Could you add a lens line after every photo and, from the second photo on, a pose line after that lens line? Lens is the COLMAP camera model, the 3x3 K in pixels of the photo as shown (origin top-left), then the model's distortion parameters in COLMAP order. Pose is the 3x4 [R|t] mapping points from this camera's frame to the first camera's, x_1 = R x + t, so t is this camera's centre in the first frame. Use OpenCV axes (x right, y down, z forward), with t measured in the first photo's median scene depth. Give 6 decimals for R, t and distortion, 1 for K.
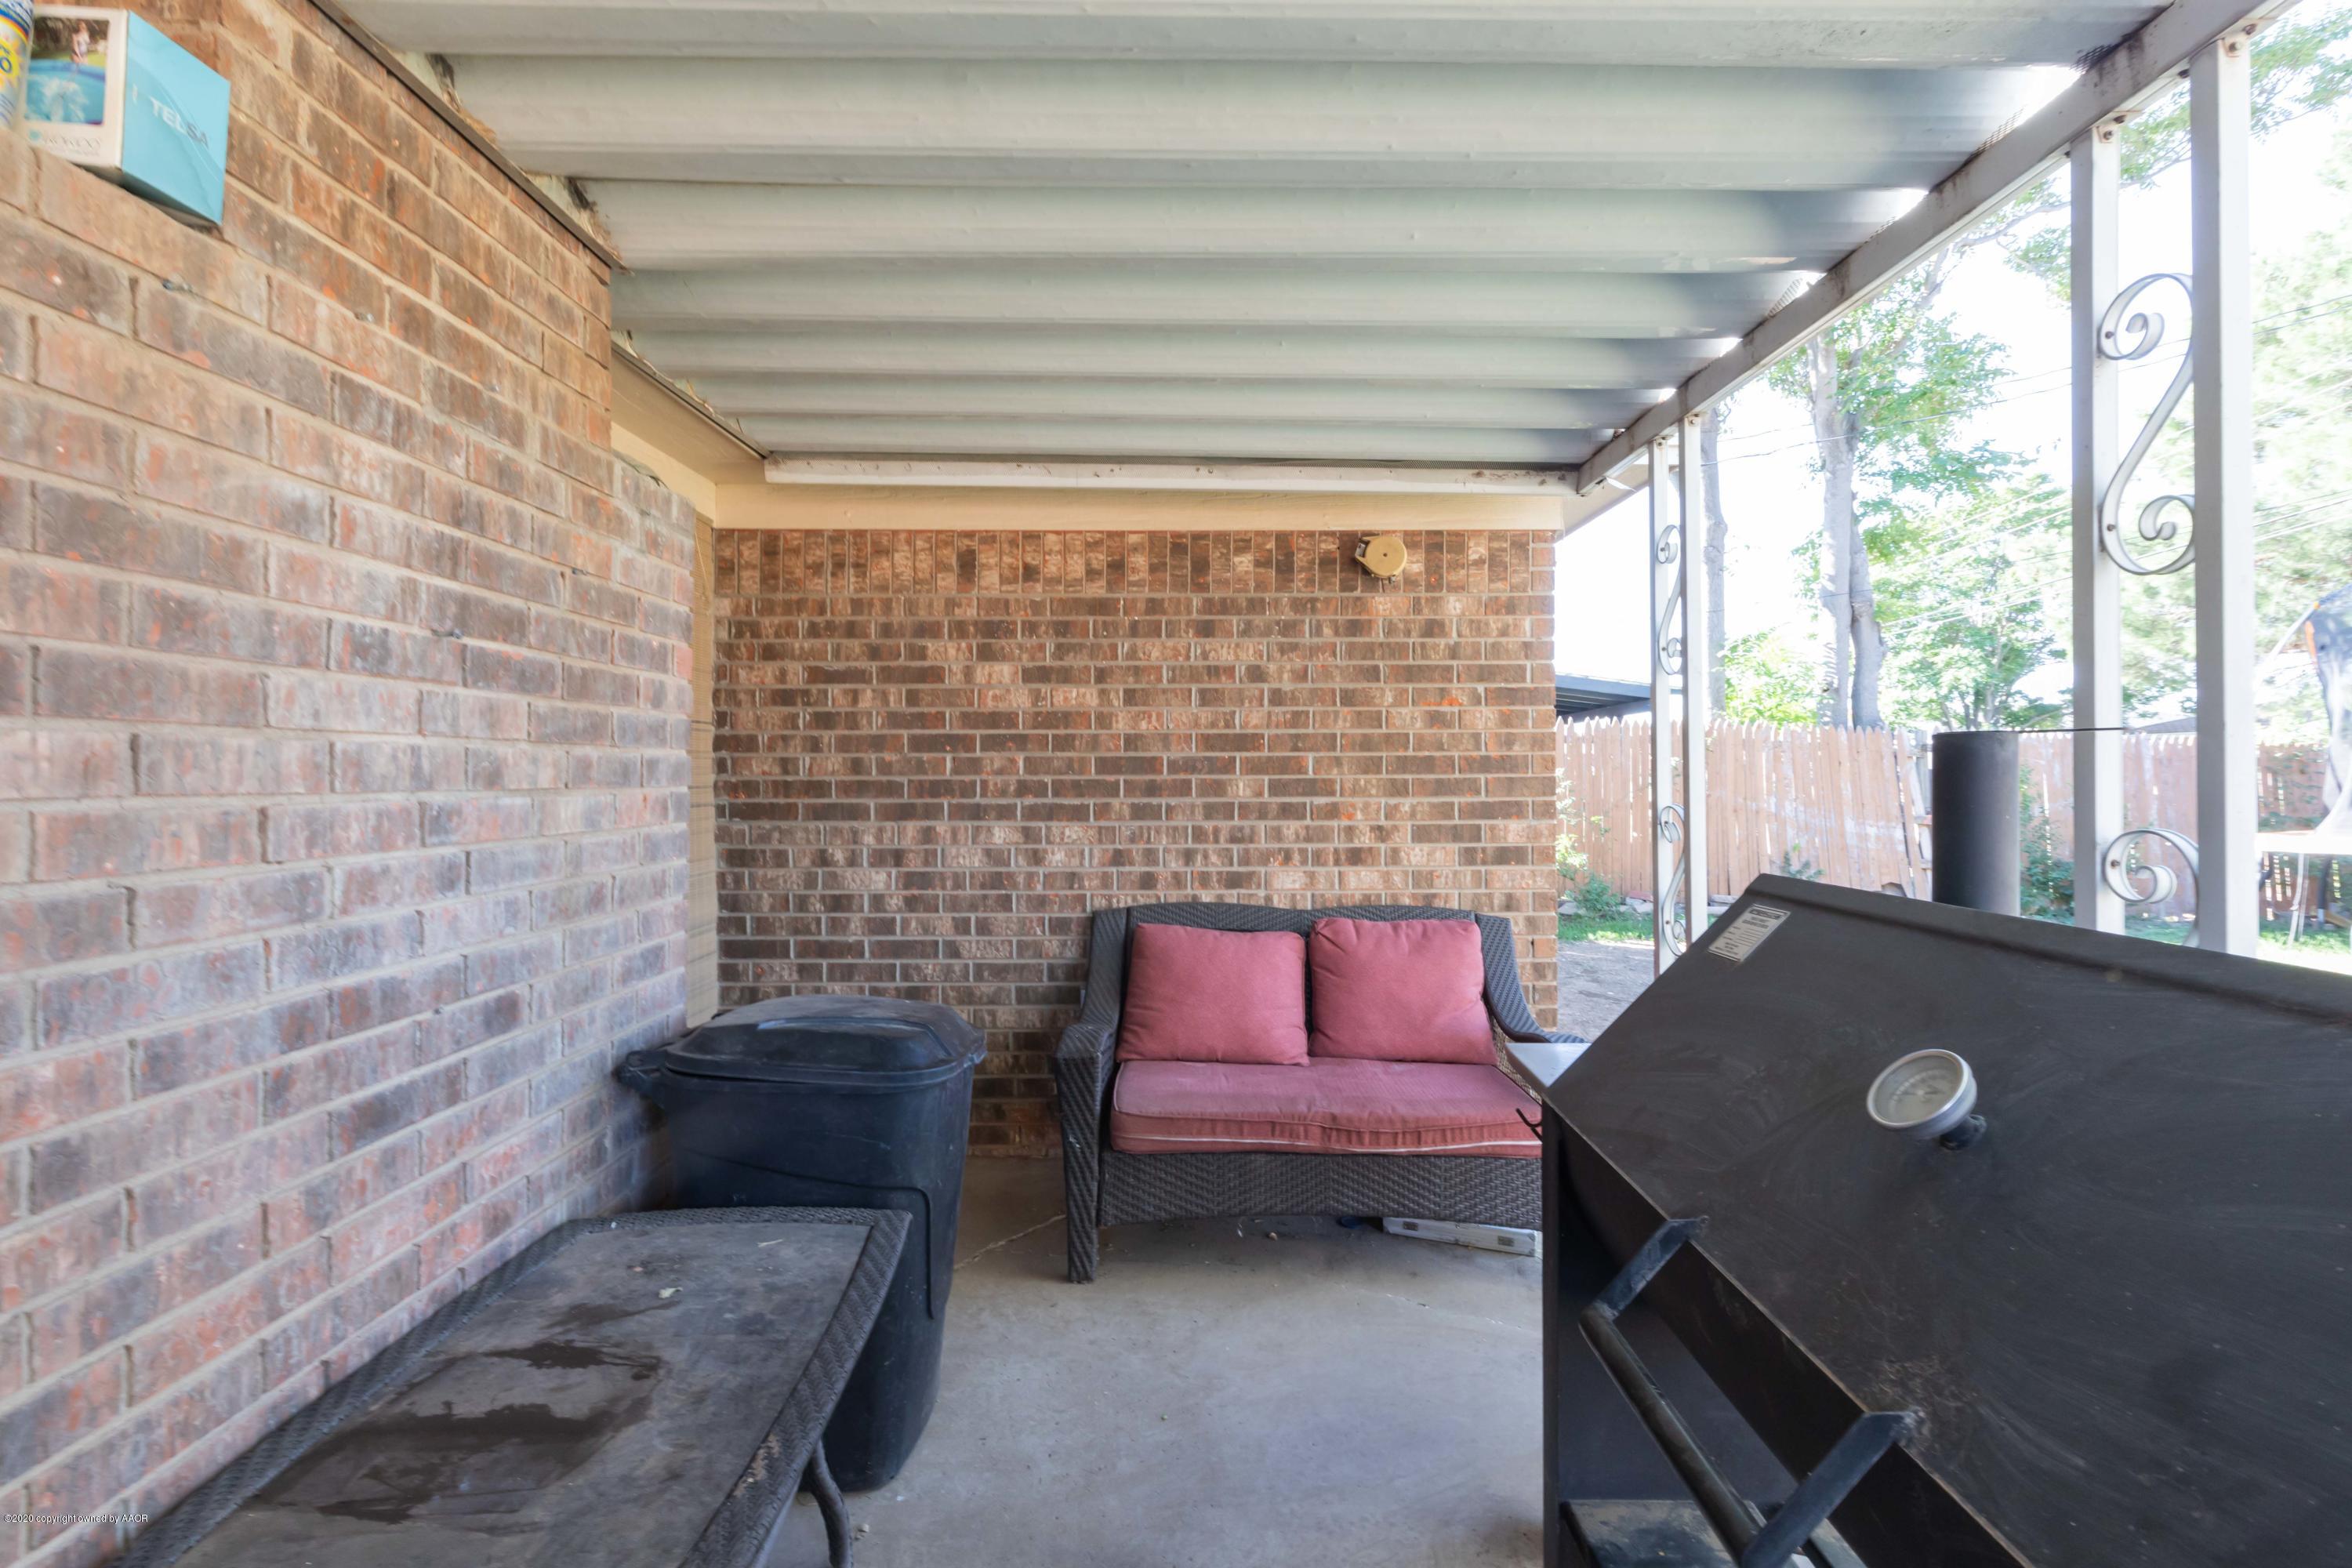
lens RADIAL K [[1115.9, 0, 1170.4], [0, 1115.9, 774.9], [0, 0, 1]] dist [0.006216, -0.002000]
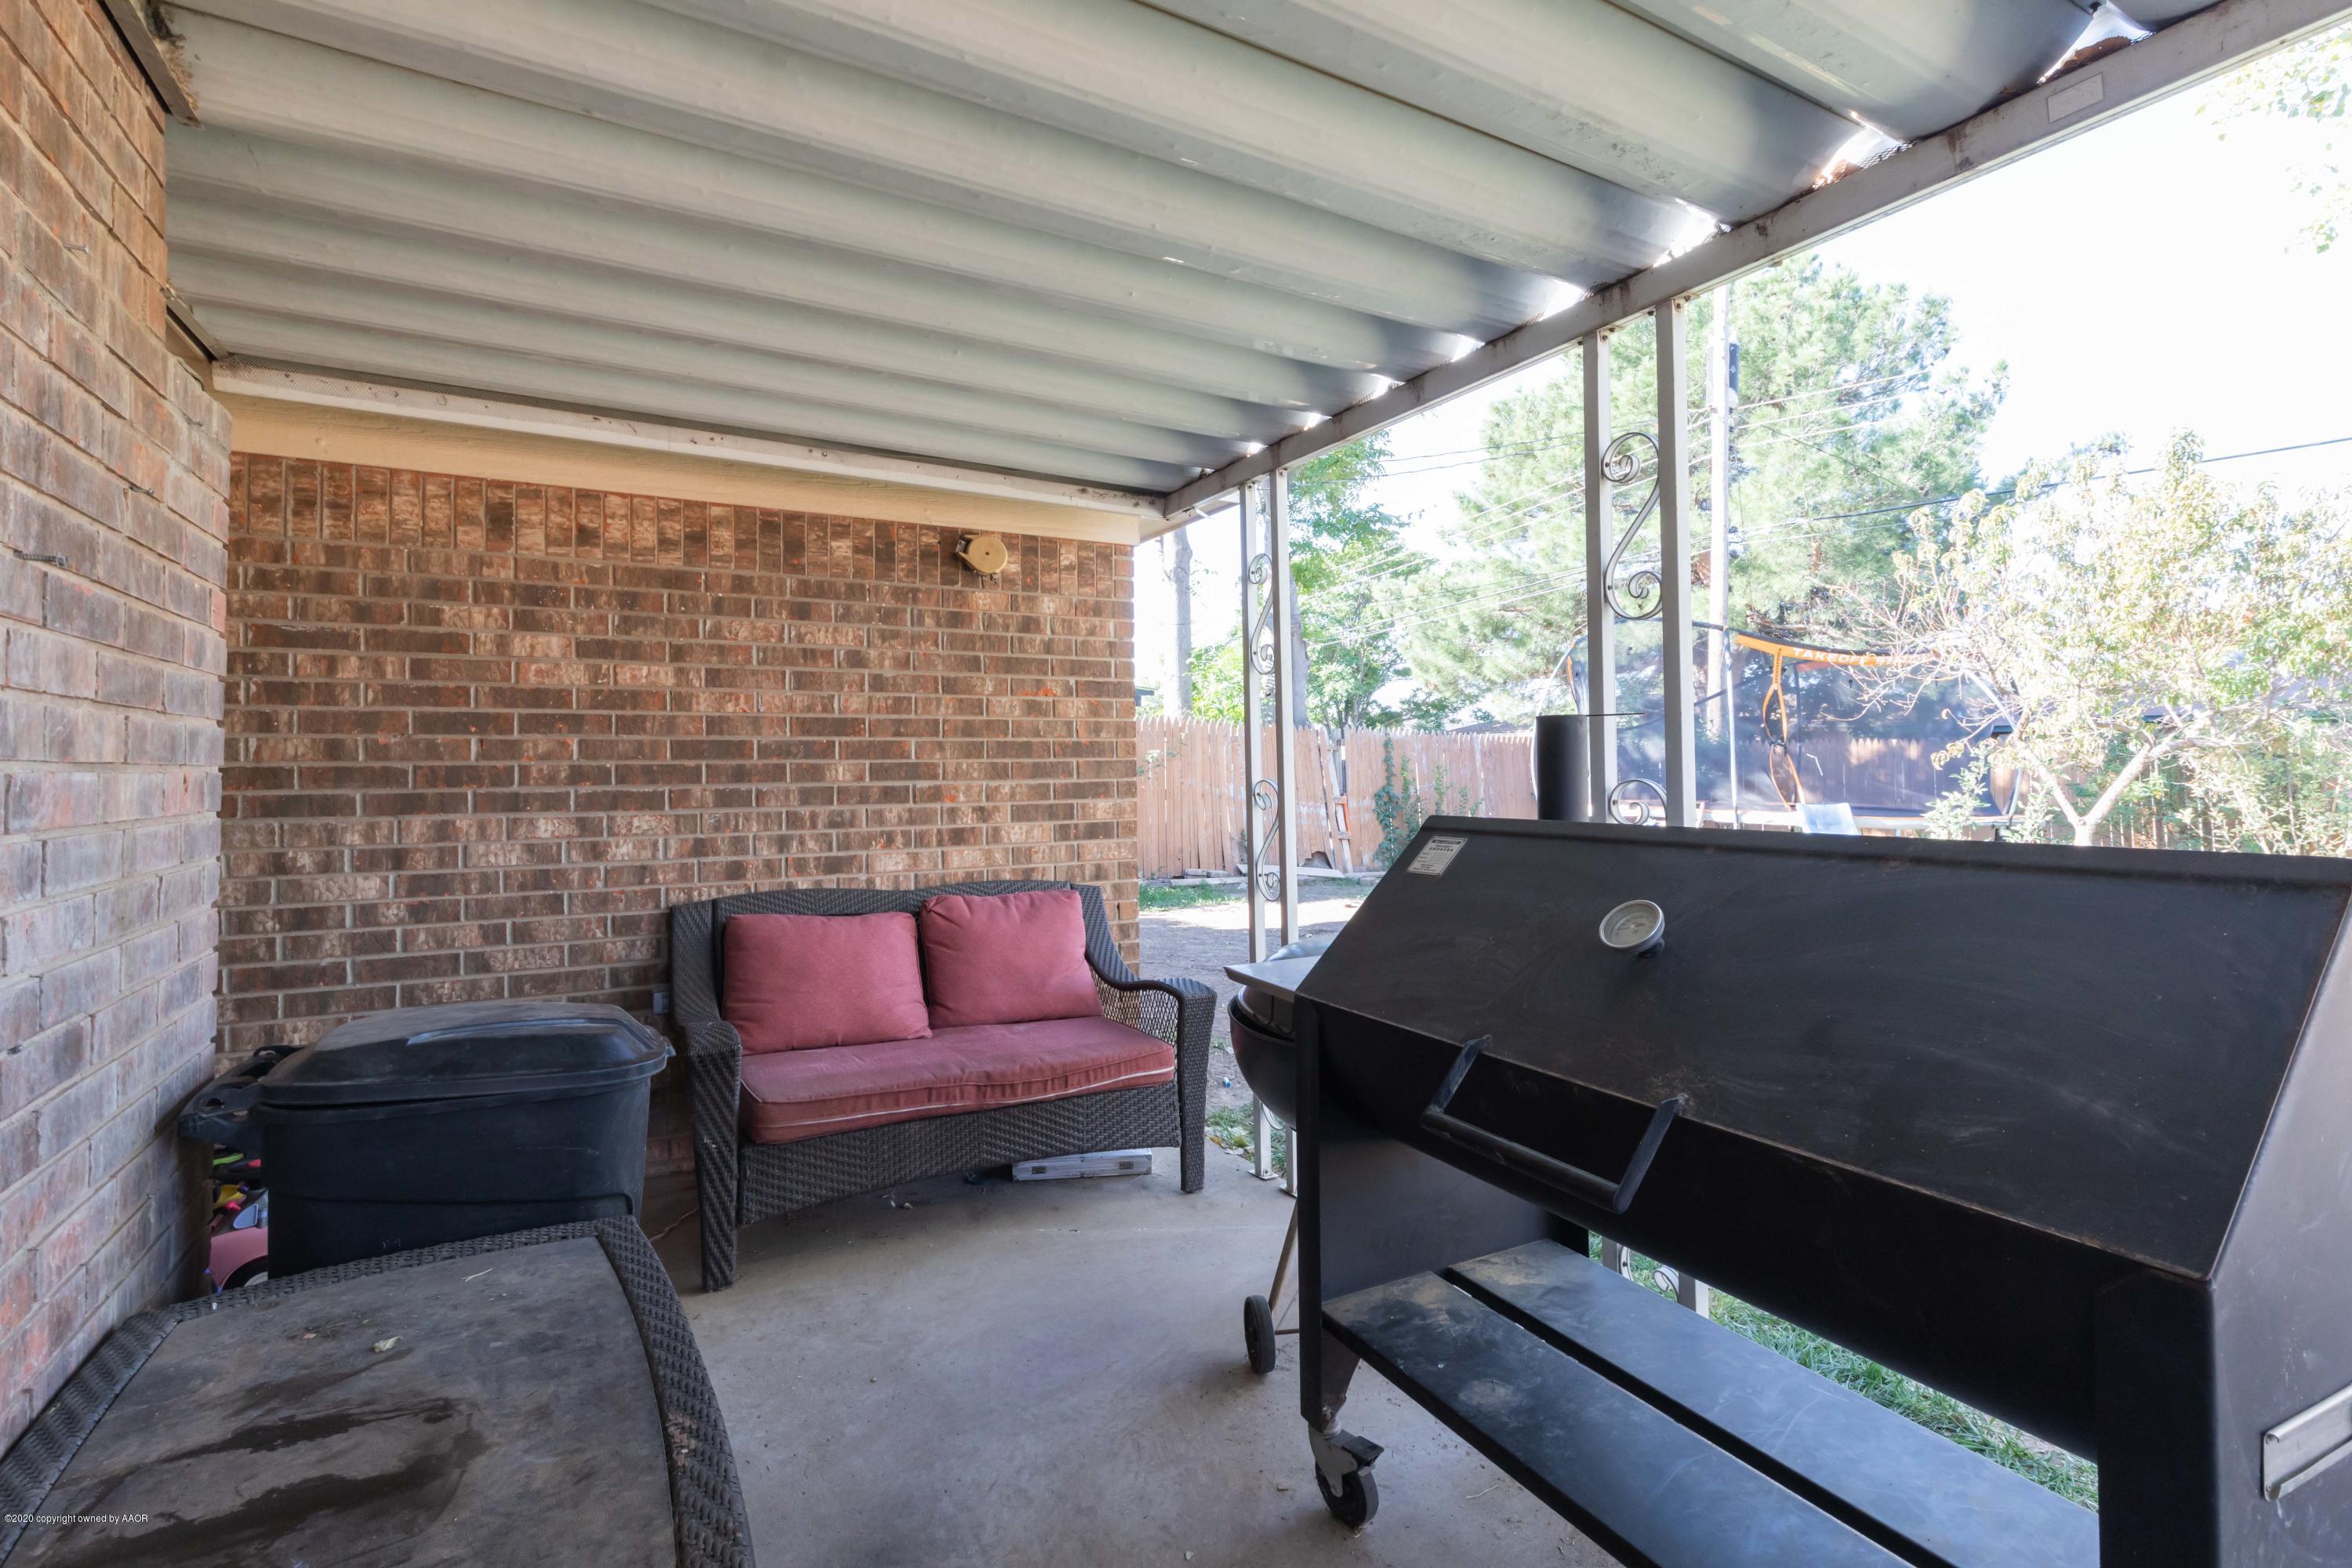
lens RADIAL K [[1128.2, 0, 1176.9], [0, 1128.2, 750.3], [0, 0, 1]] dist [0.008969, -0.003688]
pose [[0.875259, 0.005779, 0.483619, -0.170690], [0.003692, 0.999820, -0.018628, 0.012438], [-0.483640, 0.018090, 0.875080, -0.032102]]
